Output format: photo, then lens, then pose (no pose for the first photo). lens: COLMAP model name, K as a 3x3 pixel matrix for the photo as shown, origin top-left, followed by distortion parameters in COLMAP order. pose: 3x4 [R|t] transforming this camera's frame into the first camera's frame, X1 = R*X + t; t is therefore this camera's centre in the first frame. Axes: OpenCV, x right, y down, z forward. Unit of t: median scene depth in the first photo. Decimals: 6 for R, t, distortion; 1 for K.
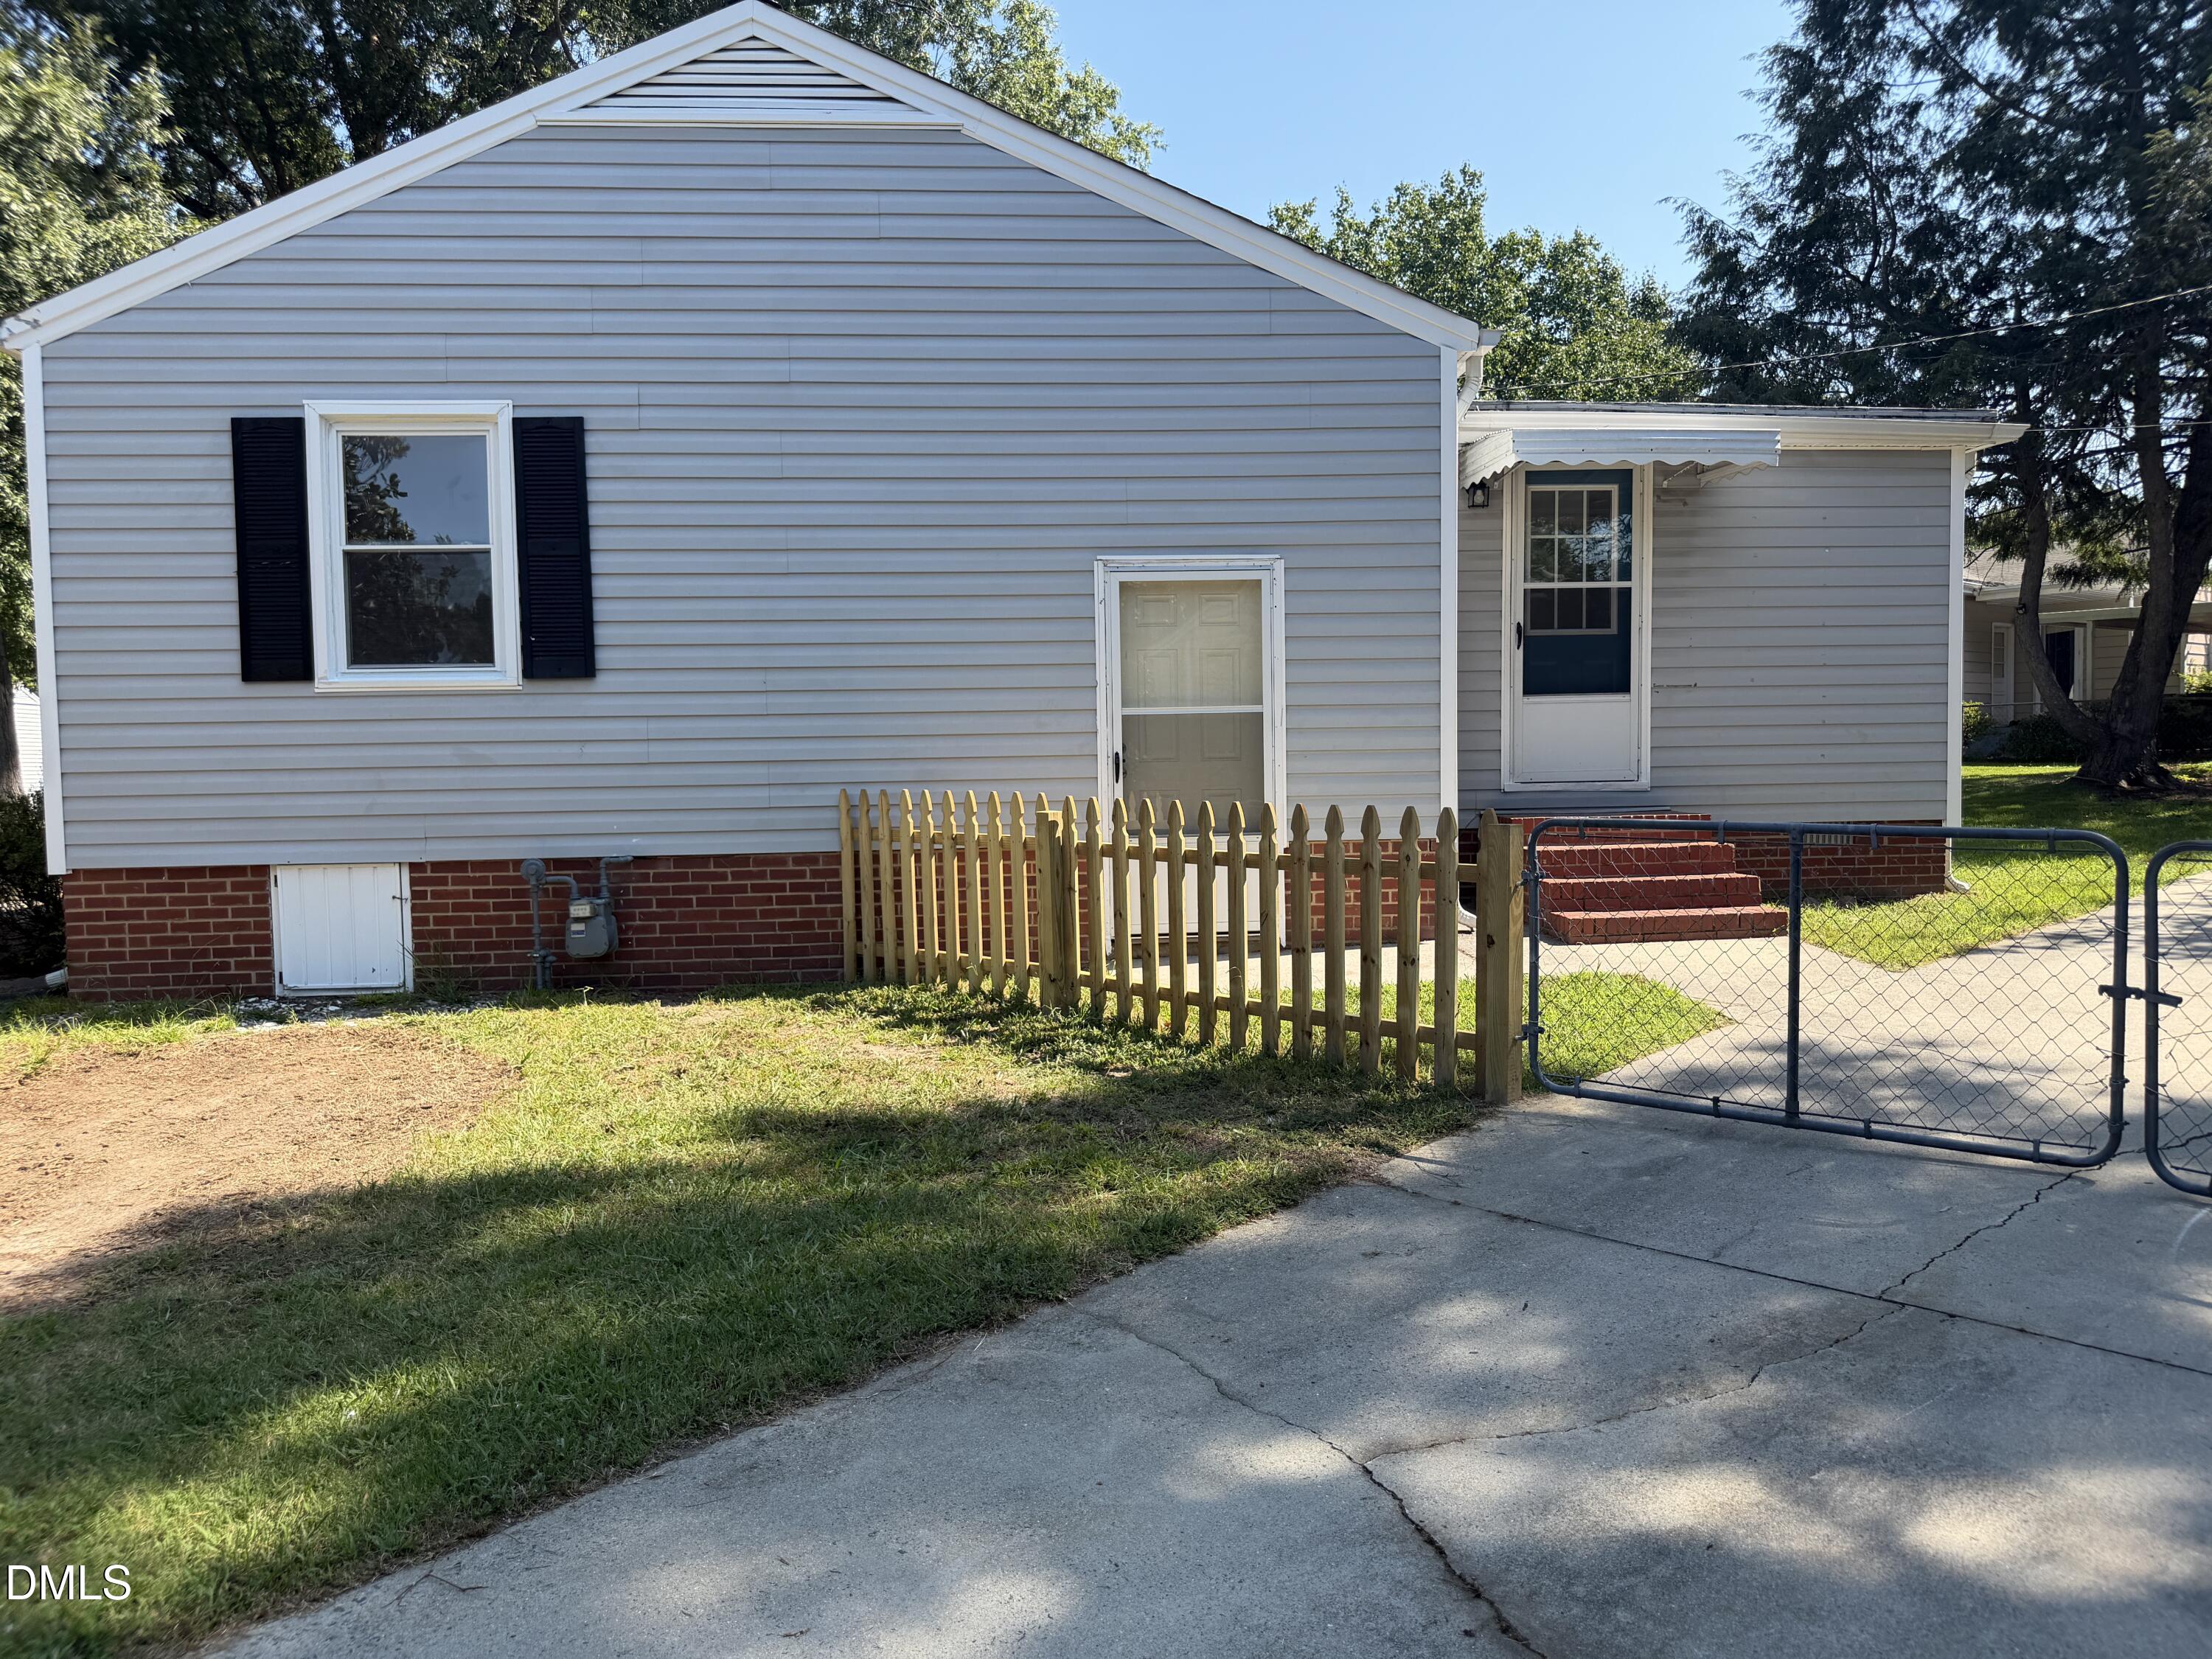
lens RADIAL K [[1531.7, 0, 1096.2], [0, 1531.7, 820.8], [0, 0, 1]] dist [0.109853, -0.103671]
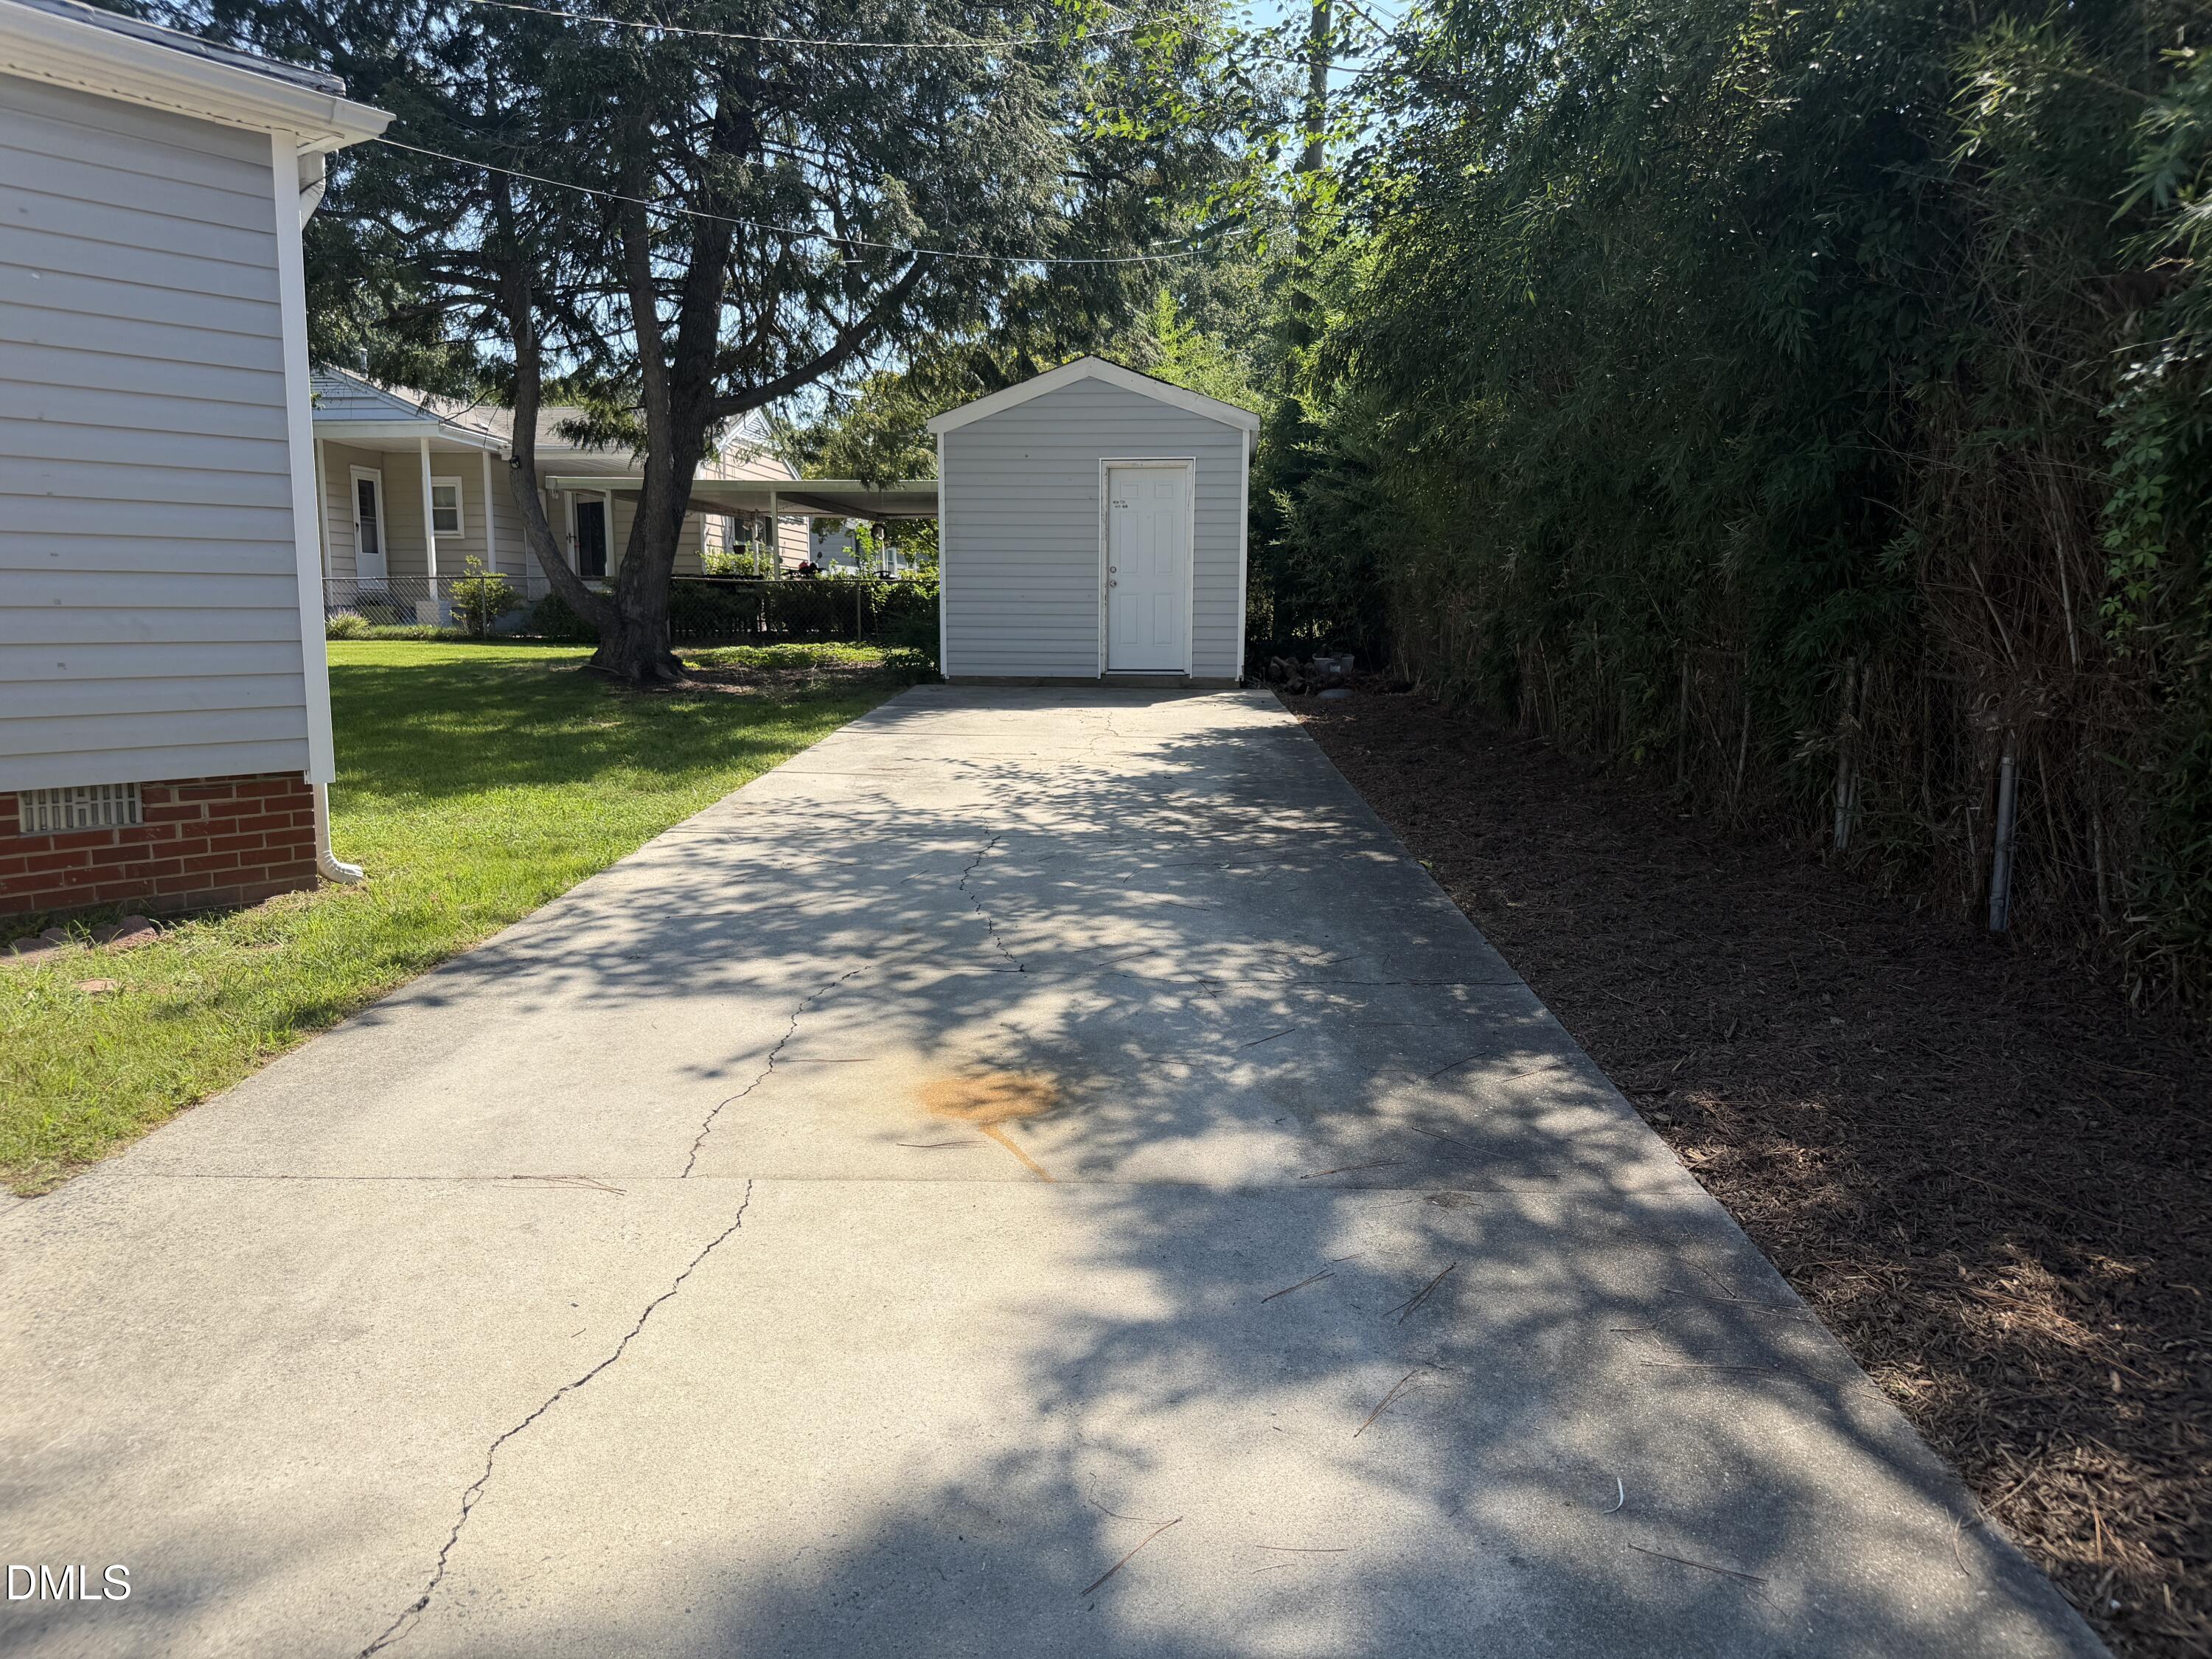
lens RADIAL K [[1531.7, 0, 1096.2], [0, 1531.7, 820.8], [0, 0, 1]] dist [0.109853, -0.103671]
pose [[0.671654, -0.081324, 0.736388, 0.324665], [0.016918, 0.995382, 0.094495, -0.036112], [-0.740672, -0.051010, 0.669928, 0.399522]]
